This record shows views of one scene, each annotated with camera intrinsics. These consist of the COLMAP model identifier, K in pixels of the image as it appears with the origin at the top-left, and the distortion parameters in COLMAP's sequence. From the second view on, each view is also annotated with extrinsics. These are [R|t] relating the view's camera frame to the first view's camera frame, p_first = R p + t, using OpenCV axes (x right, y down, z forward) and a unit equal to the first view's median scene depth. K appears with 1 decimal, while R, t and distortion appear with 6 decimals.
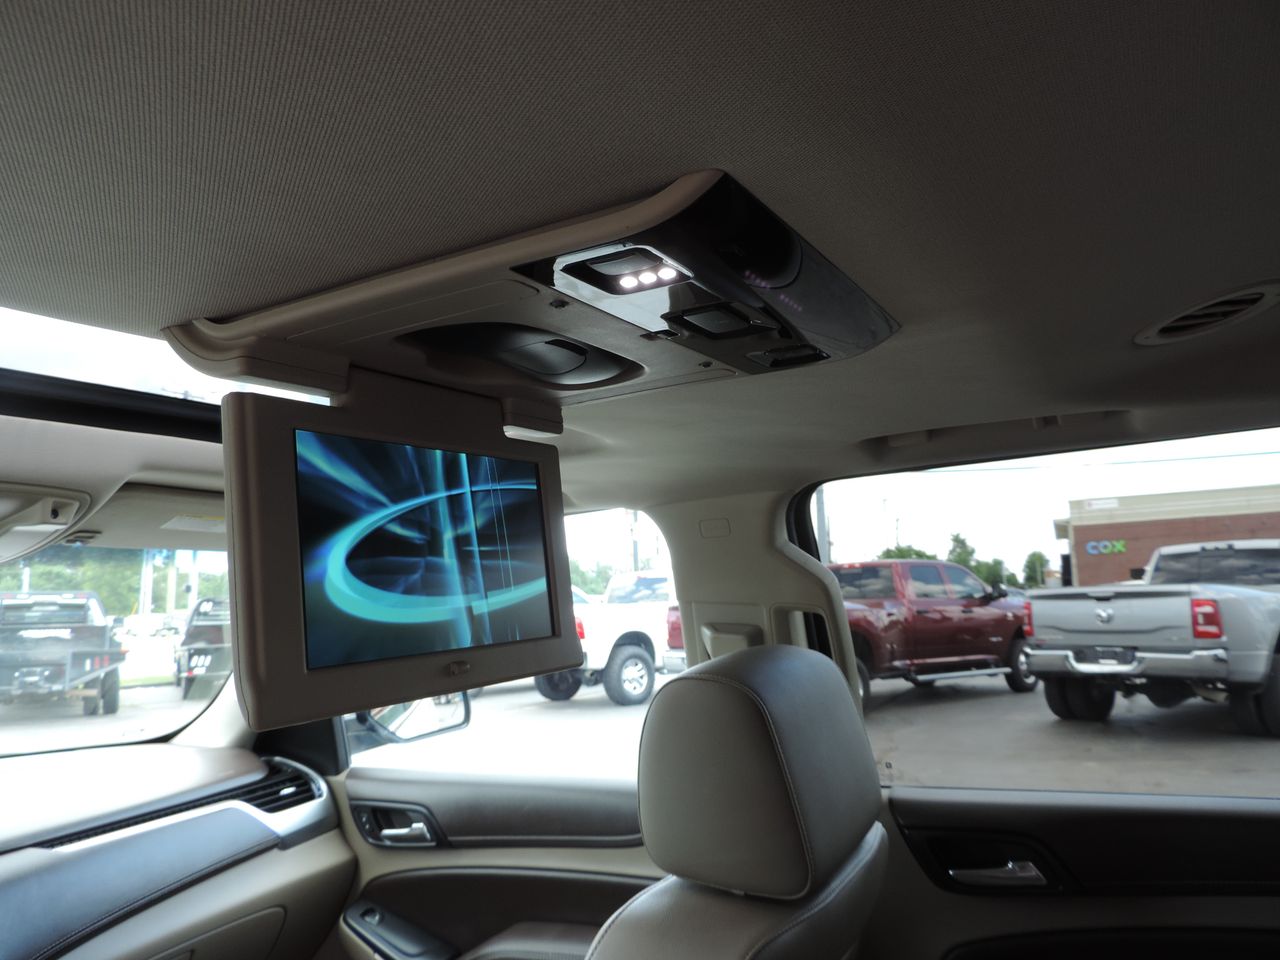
lens RADIAL K [[923.1, 0, 666.0], [0, 923.1, 476.2], [0, 0, 1]] dist [-0.038811, 0.001436]
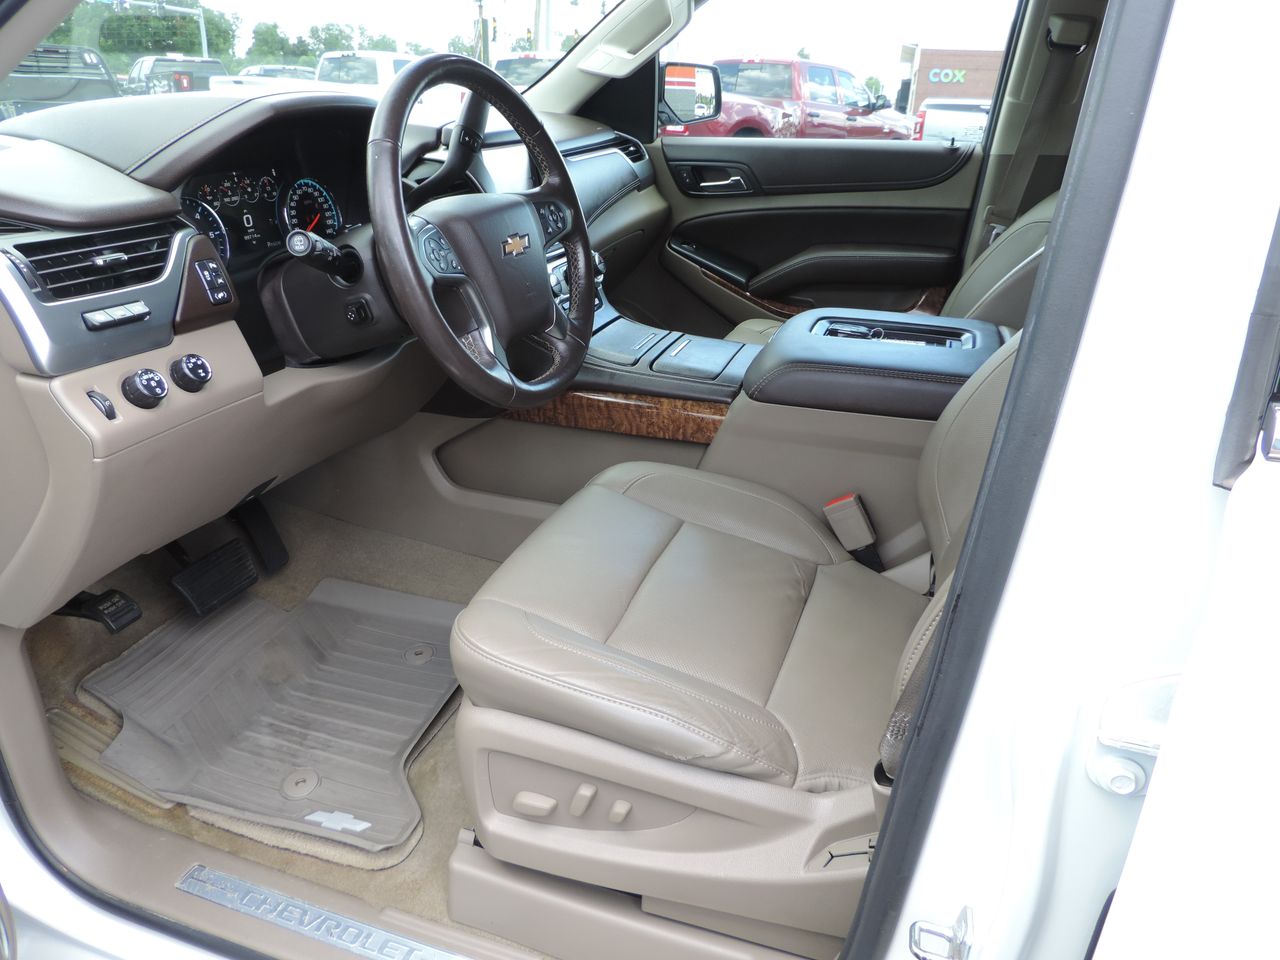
lens RADIAL K [[910.0, 0, 640.0], [0, 910.0, 480.0], [0, 0, 1]] dist [-0.000924, -0.026918]
pose [[0.983697, 0.007995, 0.179658, -0.098594], [-0.097006, 0.864796, 0.492663, 0.017356], [-0.151429, -0.502059, 0.851473, -0.054788]]
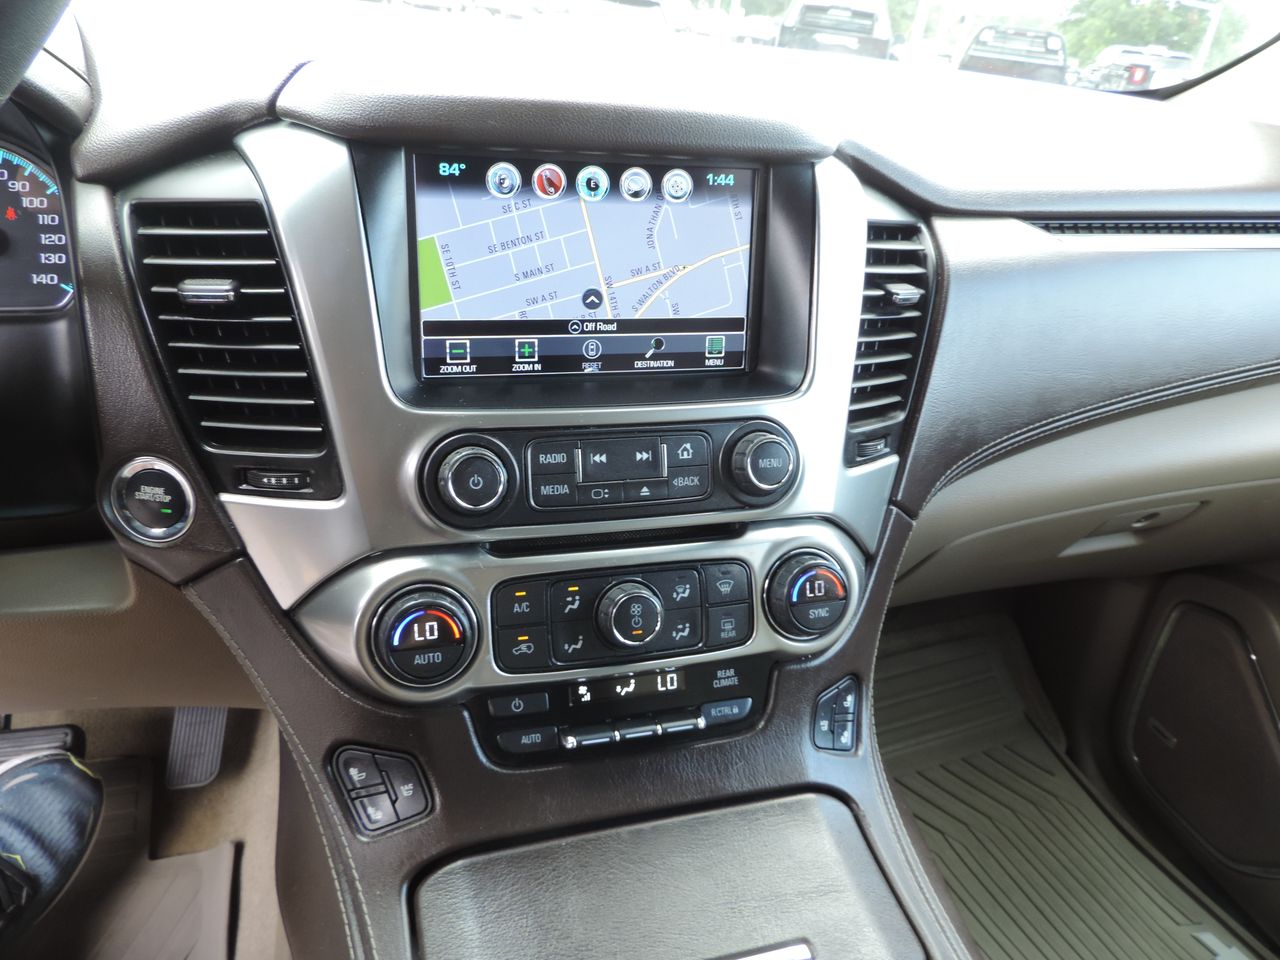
lens RADIAL K [[910.0, 0, 640.0], [0, 910.0, 480.0], [0, 0, 1]] dist [-0.000924, -0.026918]
pose [[0.705850, 0.413236, -0.575336, -0.060682], [-0.034480, 0.831287, 0.554772, 0.031570], [0.707522, -0.371749, 0.601013, 0.061465]]
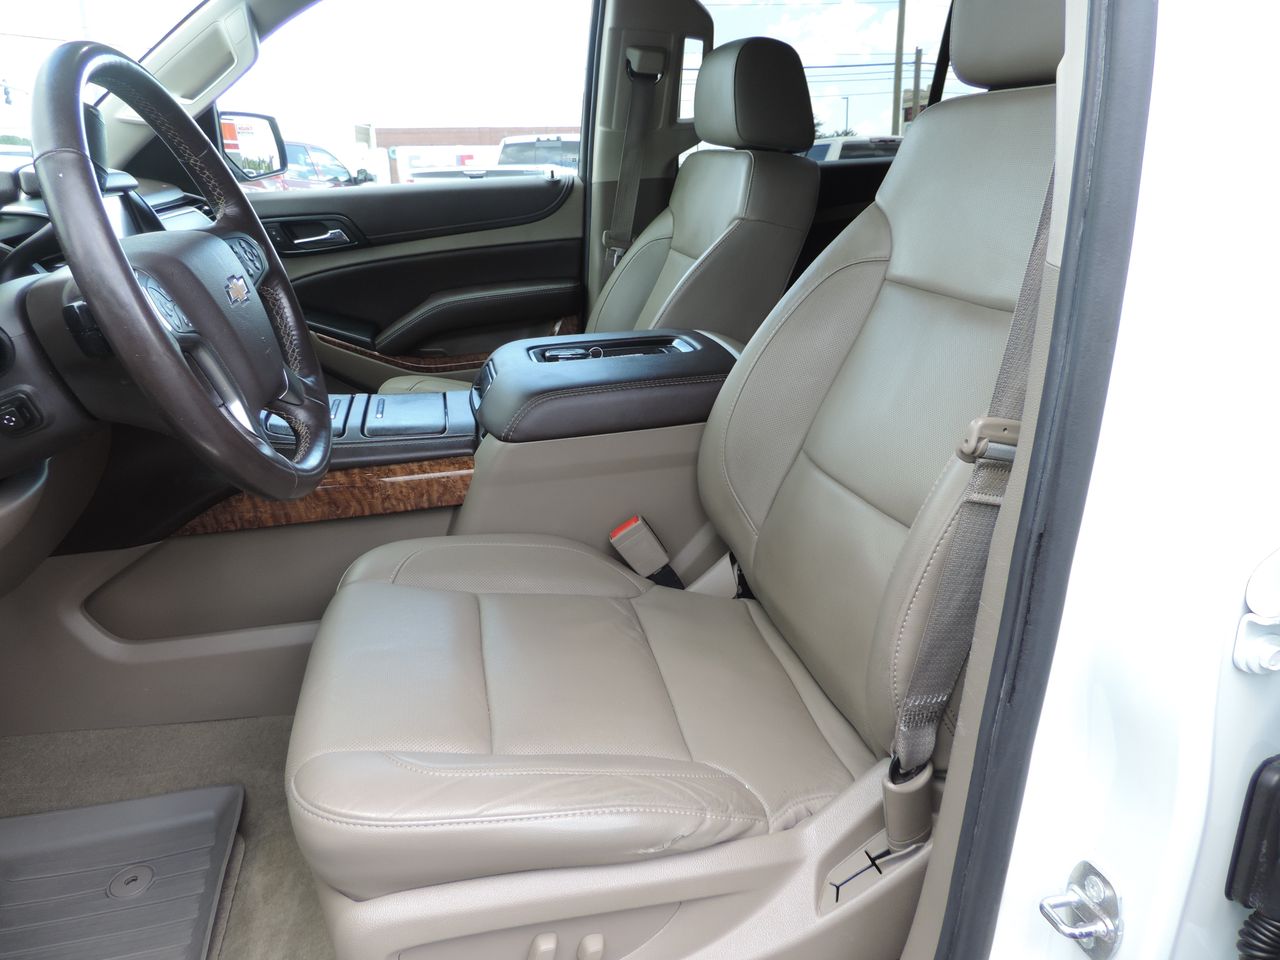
lens RADIAL K [[922.1, 0, 640.0], [0, 922.1, 480.0], [0, 0, 1]] dist [-0.021945, 0.005533]
pose [[0.764223, -0.178229, 0.619837, -0.118438], [-0.091119, 0.921582, 0.377338, 0.027984], [-0.638483, -0.344849, 0.688054, -0.034868]]
